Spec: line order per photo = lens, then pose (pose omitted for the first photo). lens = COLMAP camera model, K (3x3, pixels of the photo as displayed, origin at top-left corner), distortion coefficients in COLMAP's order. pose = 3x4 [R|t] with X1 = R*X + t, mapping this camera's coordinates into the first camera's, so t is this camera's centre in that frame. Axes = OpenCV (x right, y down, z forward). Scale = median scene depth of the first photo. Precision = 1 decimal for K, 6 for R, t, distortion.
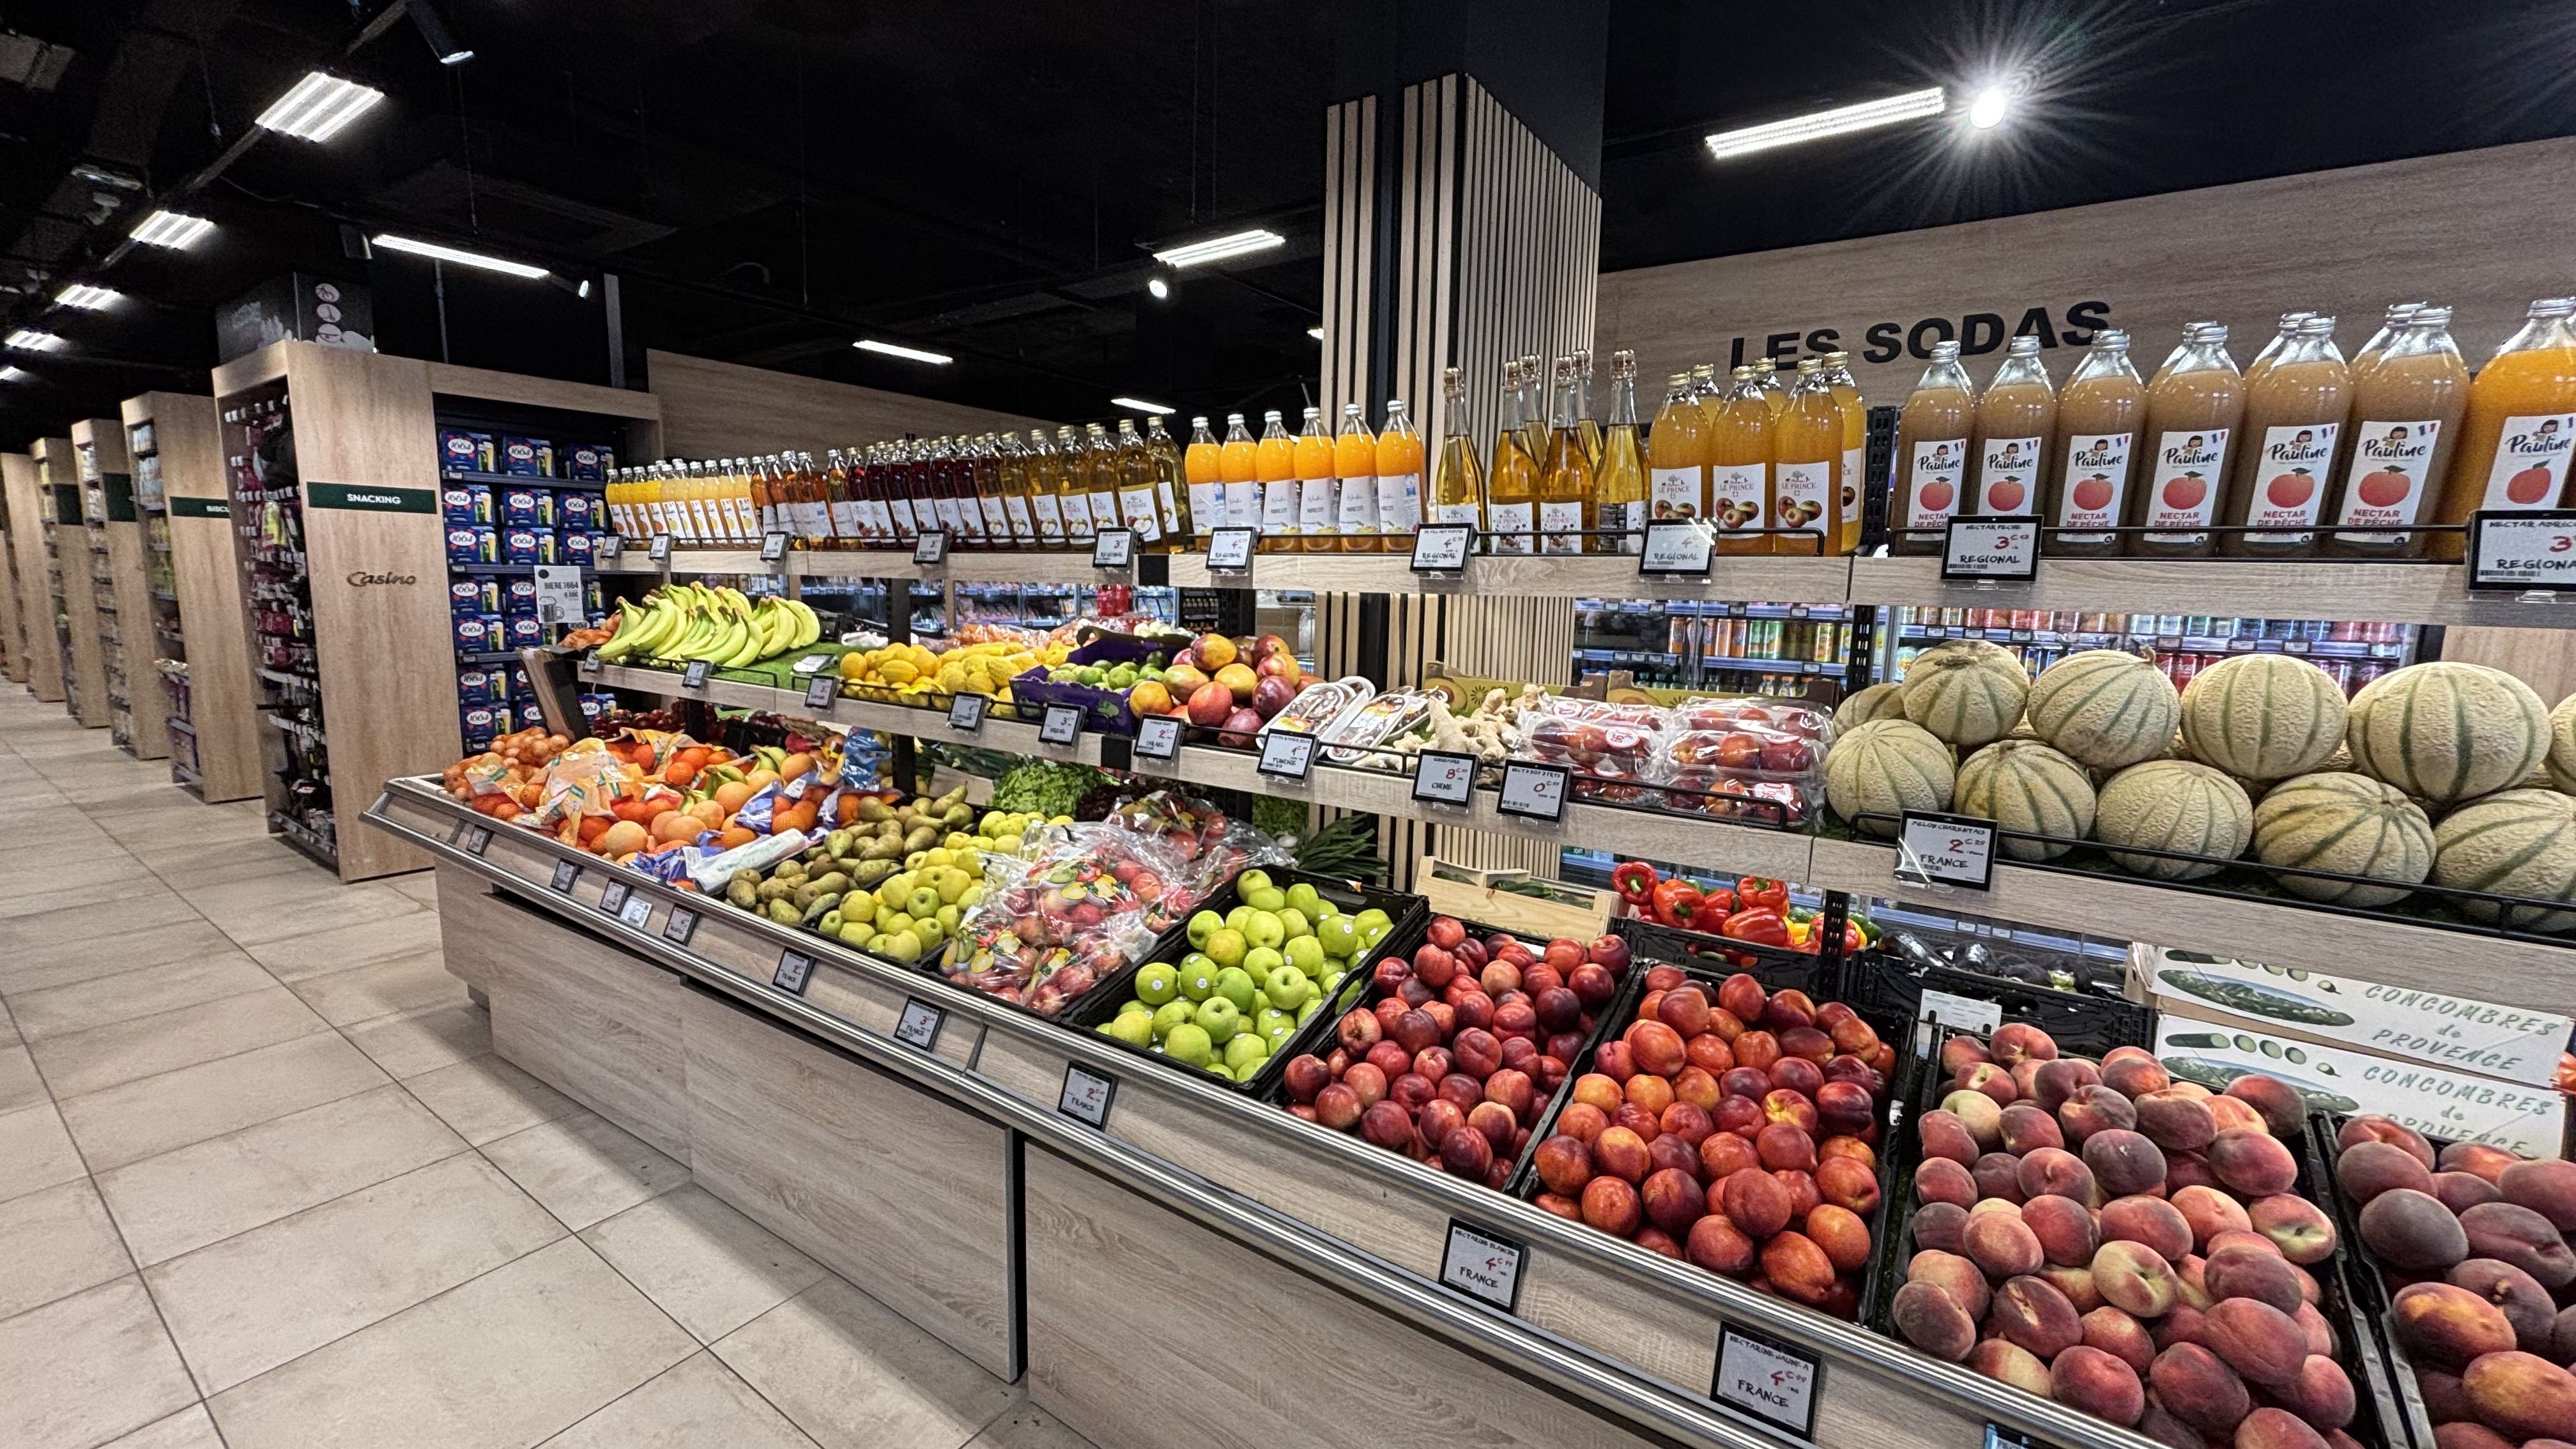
lens RADIAL K [[1033.9, 0, 1288.0], [0, 1033.9, 724.5], [0, 0, 1]] dist [-0.035052, 0.011398]
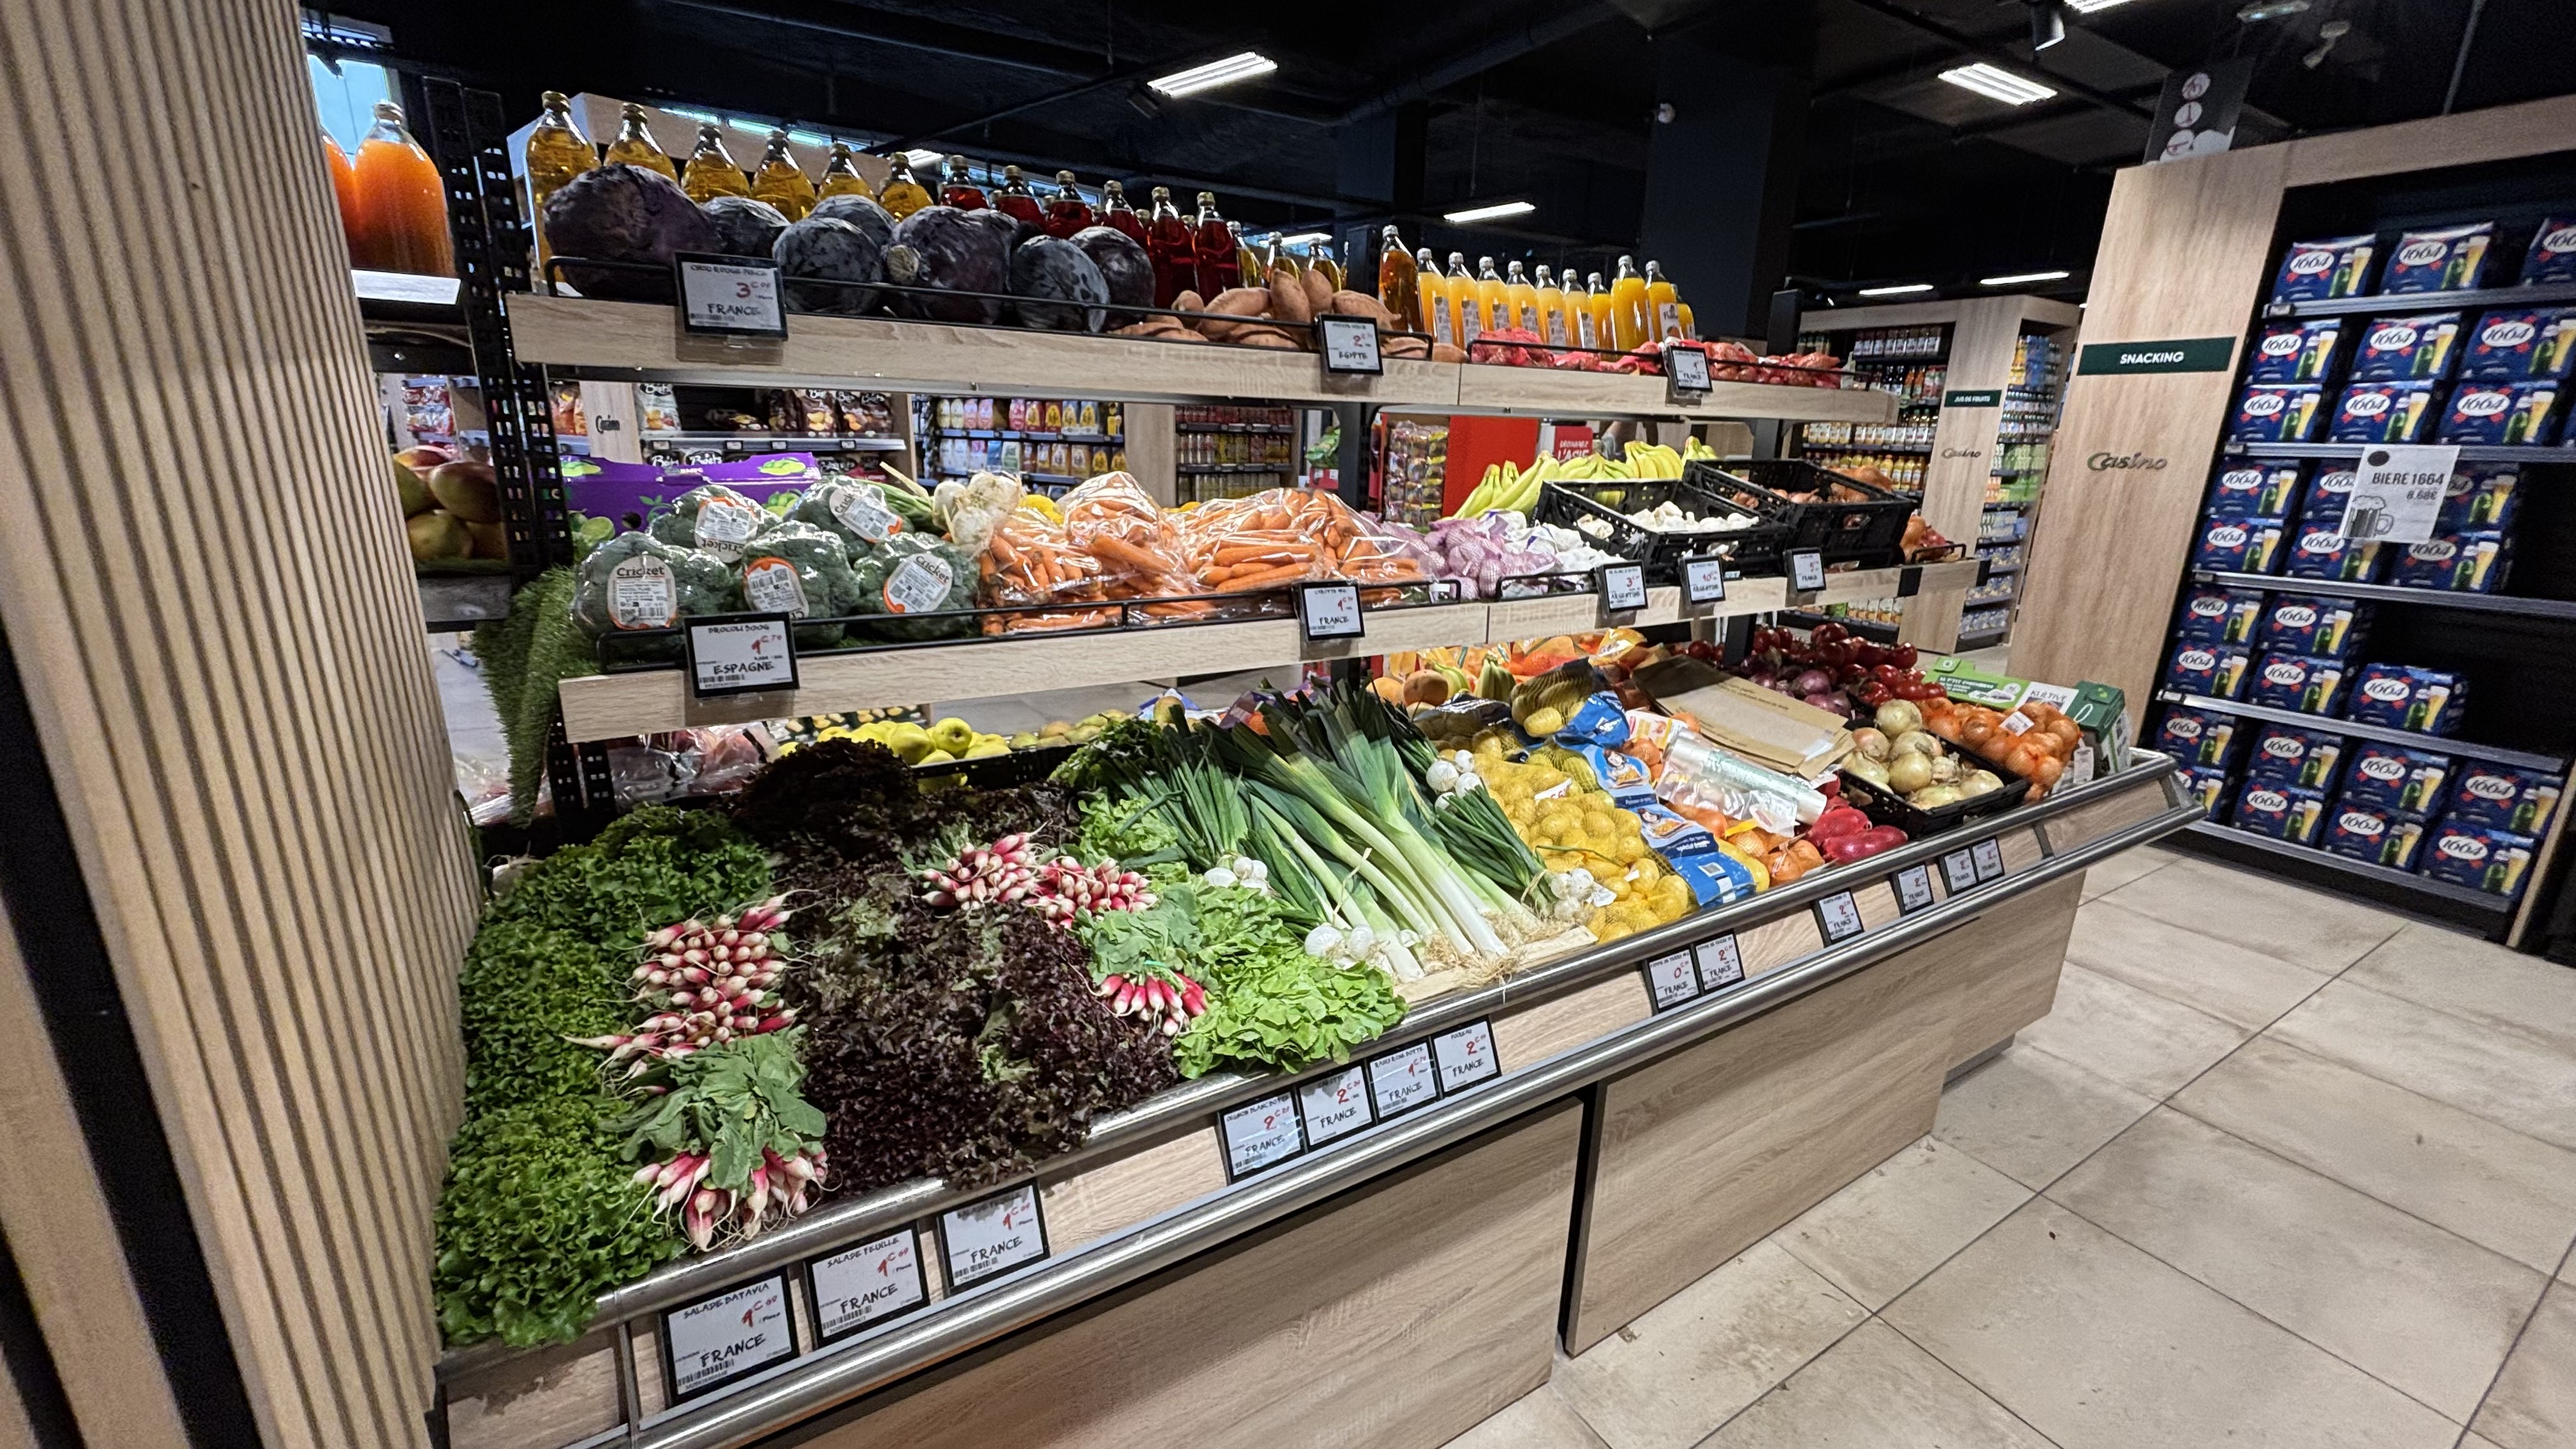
lens RADIAL K [[1033.9, 0, 1288.0], [0, 1033.9, 724.5], [0, 0, 1]] dist [-0.035052, 0.011398]
pose [[-0.411463, 0.221819, -0.884022, 0.125117], [-0.148416, 0.940679, 0.305115, -0.094195], [0.899262, 0.256746, -0.354133, 0.738264]]
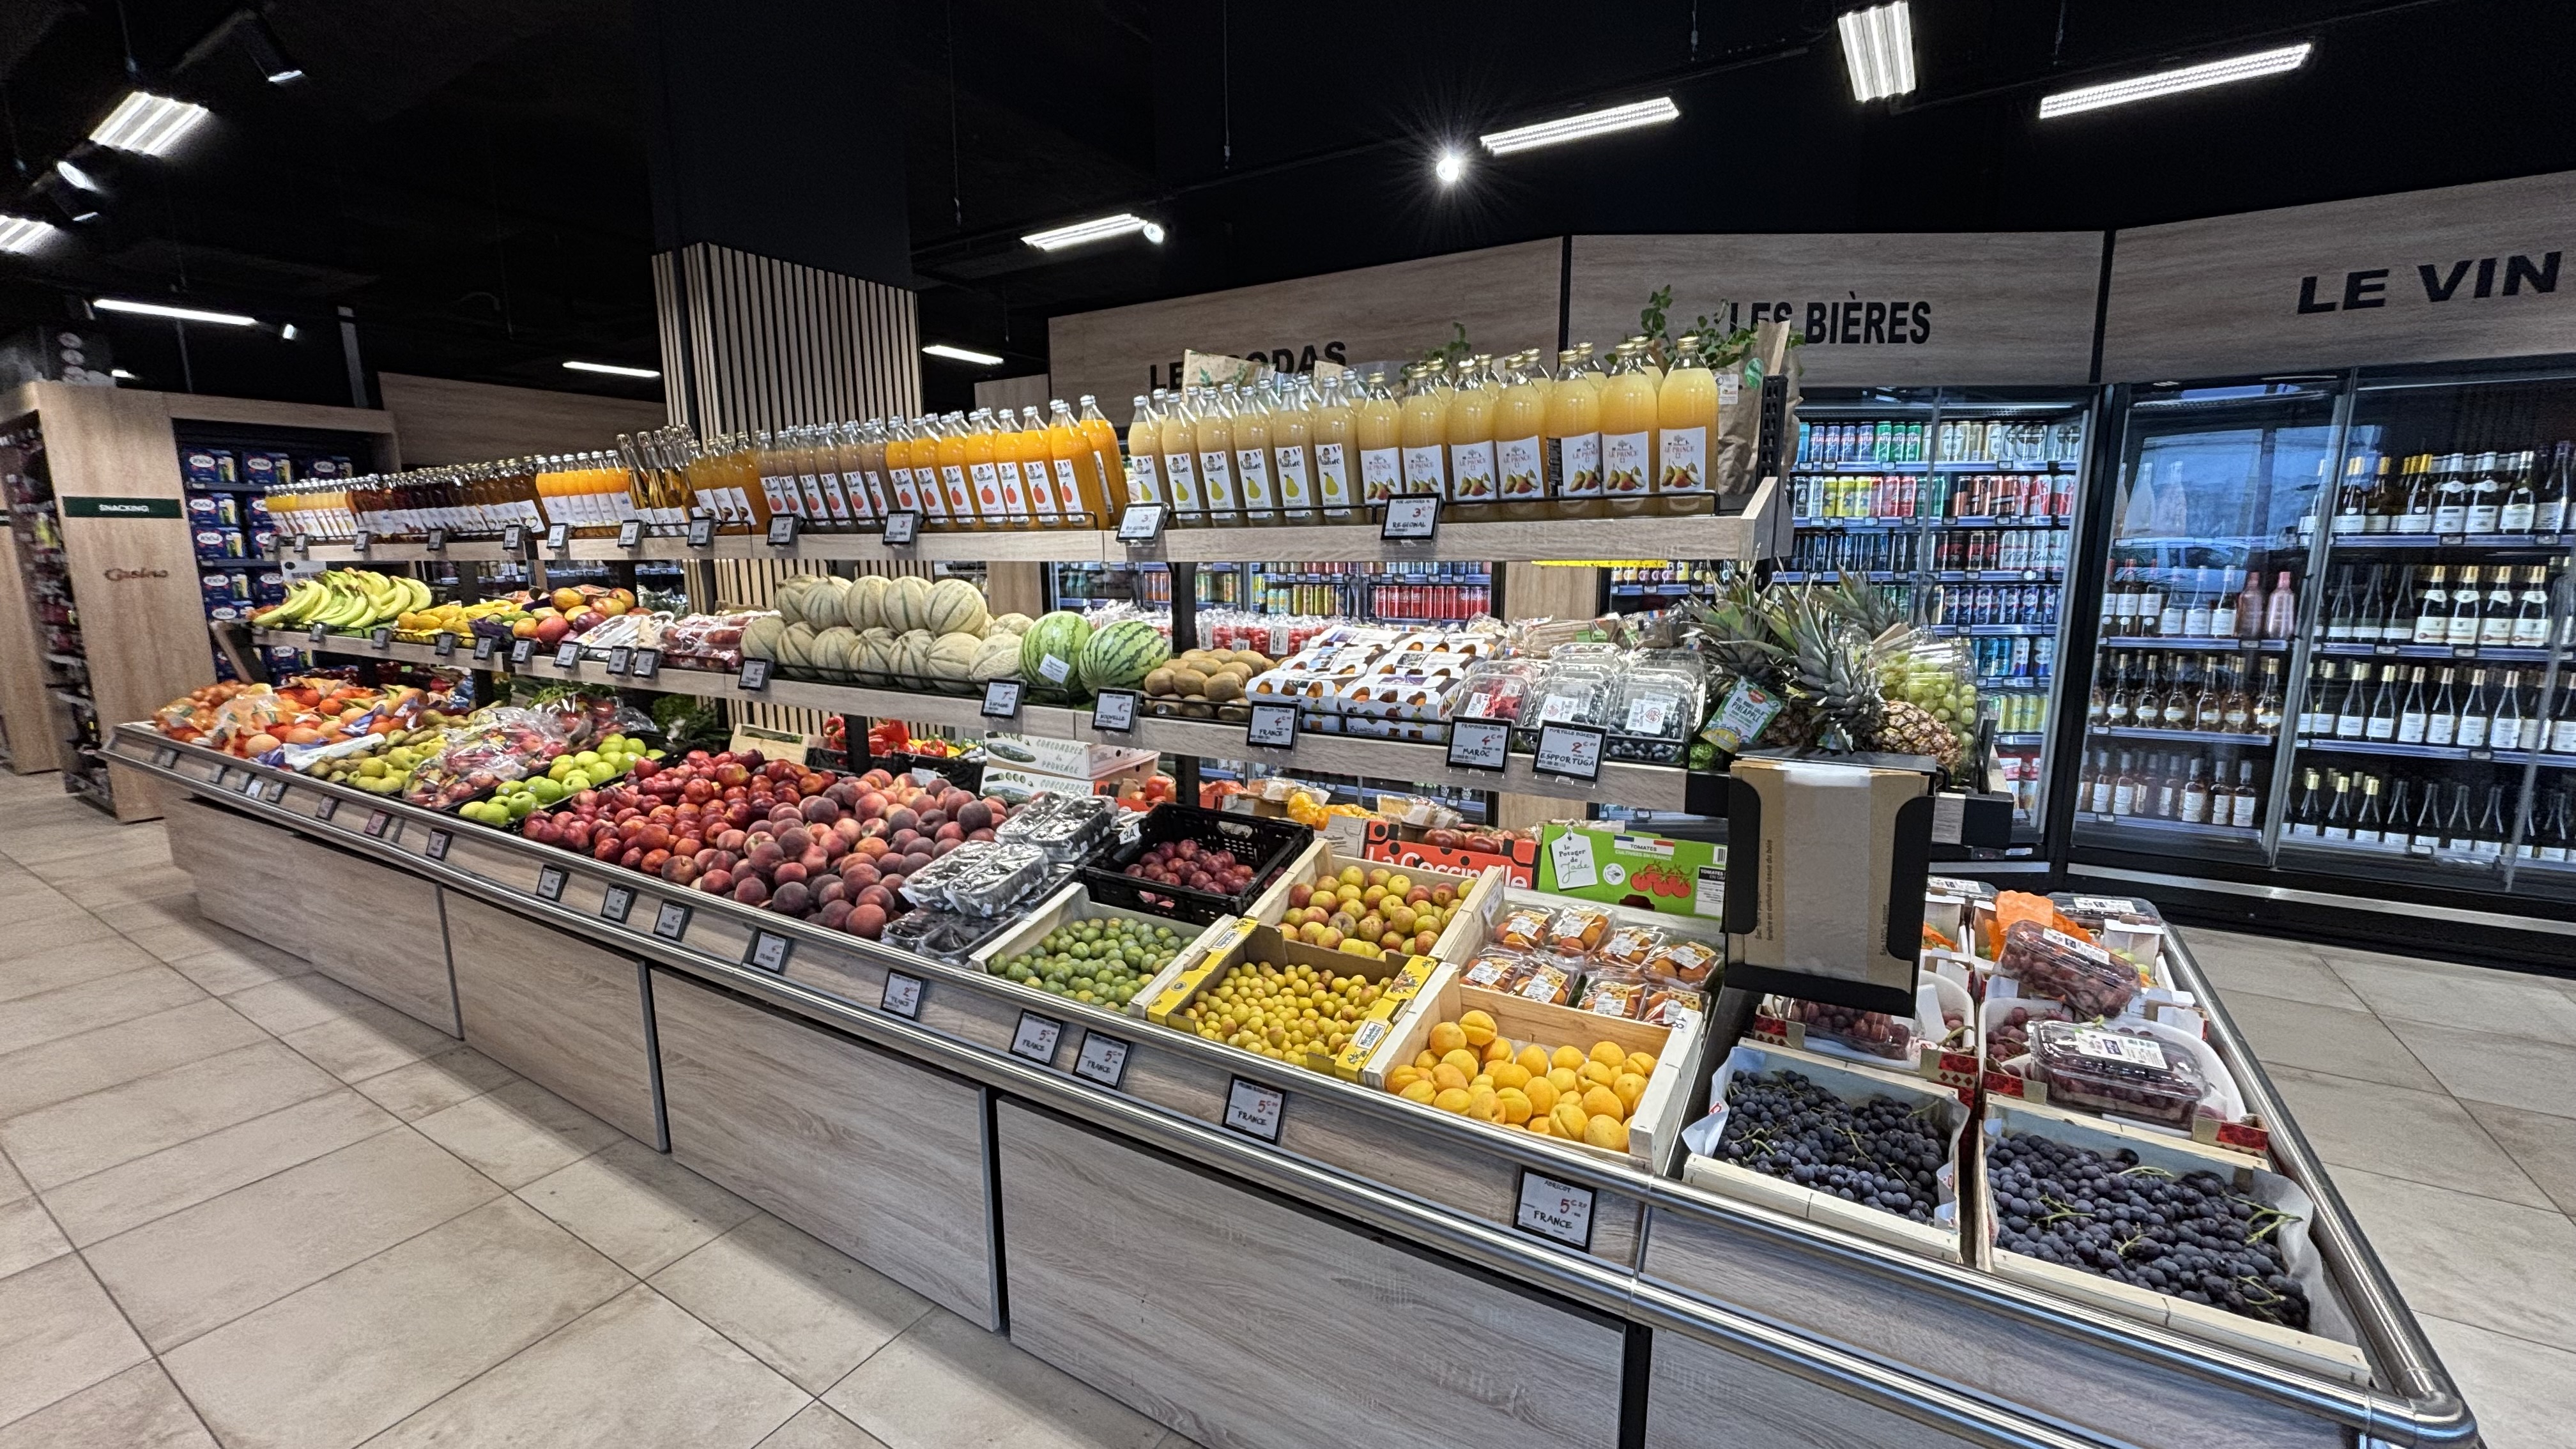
lens RADIAL K [[984.6, 0, 1288.0], [0, 984.6, 724.5], [0, 0, 1]] dist [0.000137, -0.007115]
pose [[0.996376, -0.040890, 0.074589, 0.389703], [0.038284, 0.998617, 0.036038, 0.047983], [-0.075960, -0.033051, 0.996563, -0.274090]]
